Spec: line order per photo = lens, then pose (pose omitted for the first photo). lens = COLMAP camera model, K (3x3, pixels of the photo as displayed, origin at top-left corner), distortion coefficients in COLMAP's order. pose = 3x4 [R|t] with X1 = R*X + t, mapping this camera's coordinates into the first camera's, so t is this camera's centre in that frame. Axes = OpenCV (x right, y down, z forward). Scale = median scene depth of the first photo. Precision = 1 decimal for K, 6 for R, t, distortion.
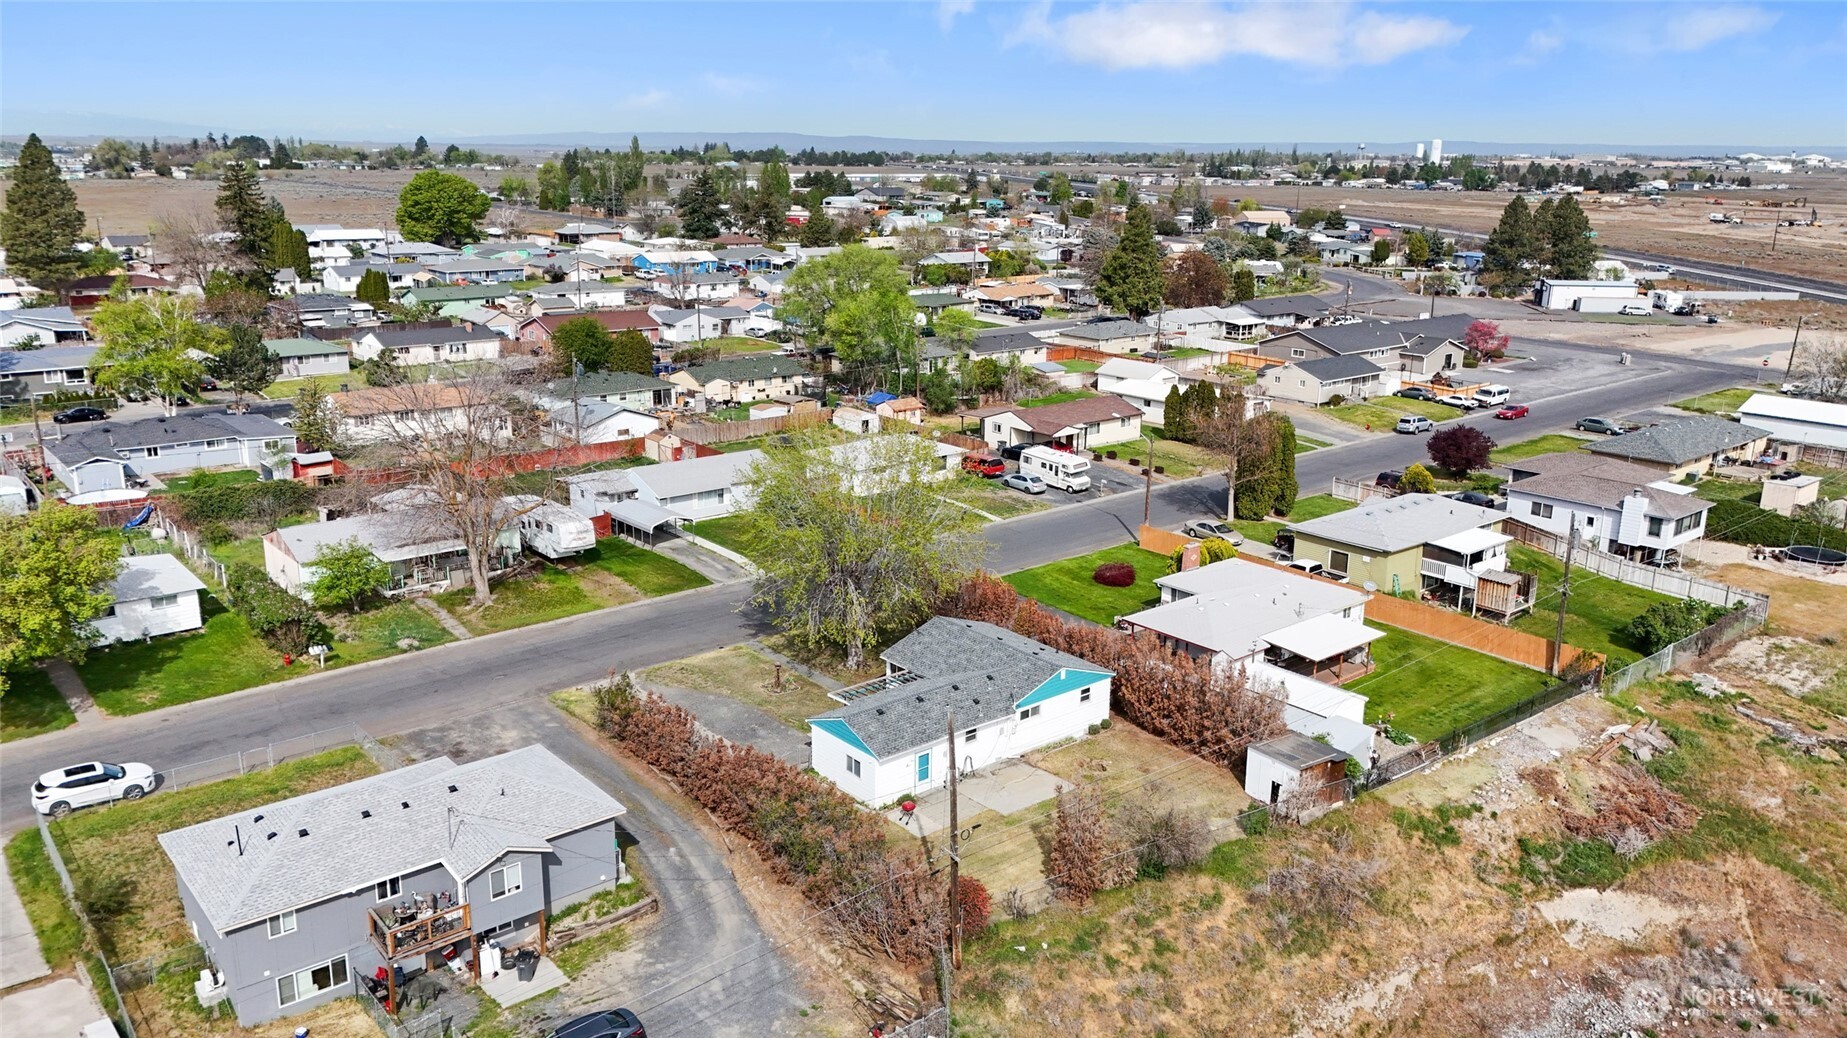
lens RADIAL K [[1374.4, 0, 923.5], [0, 1374.4, 519.0], [0, 0, 1]] dist [0.033719, -0.000225]
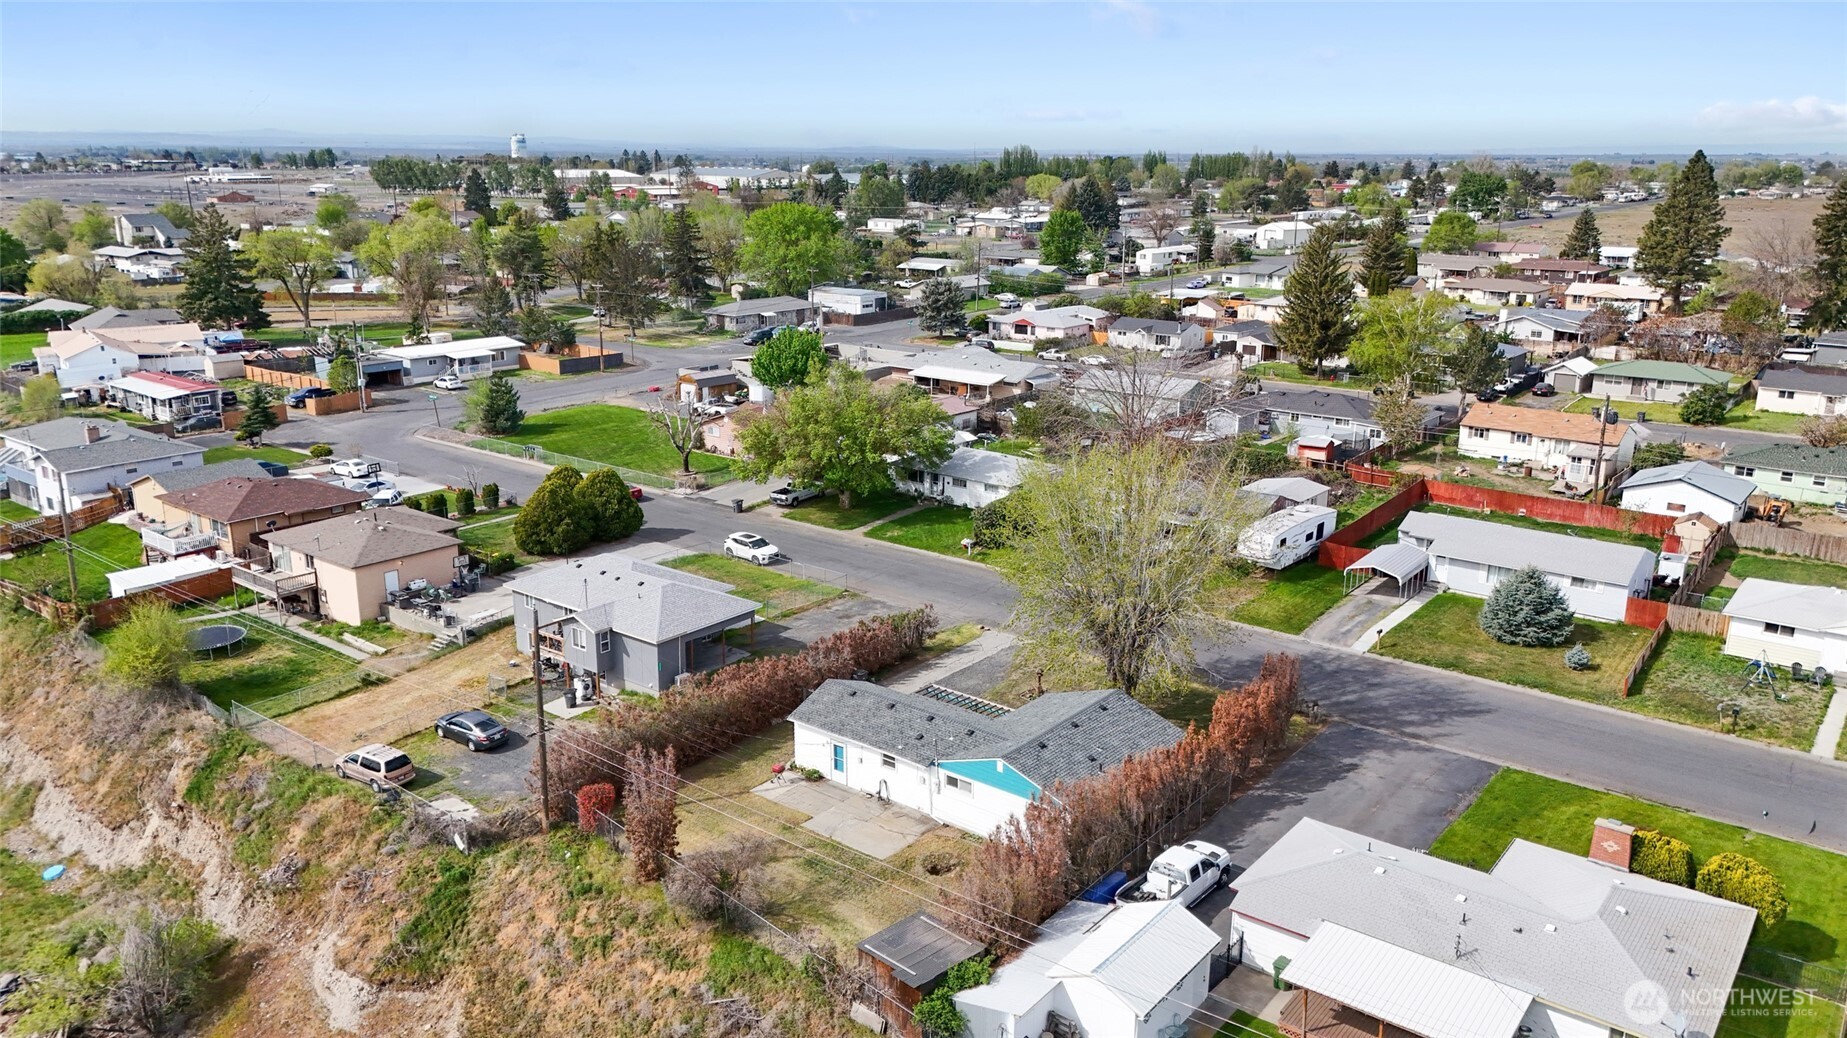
lens RADIAL K [[1374.4, 0, 923.5], [0, 1374.4, 519.0], [0, 0, 1]] dist [0.033719, -0.000225]
pose [[0.201753, 0.247977, -0.947525, 0.714406], [-0.262896, 0.945628, 0.191503, -0.150101], [0.943494, 0.210464, 0.255975, 0.592657]]
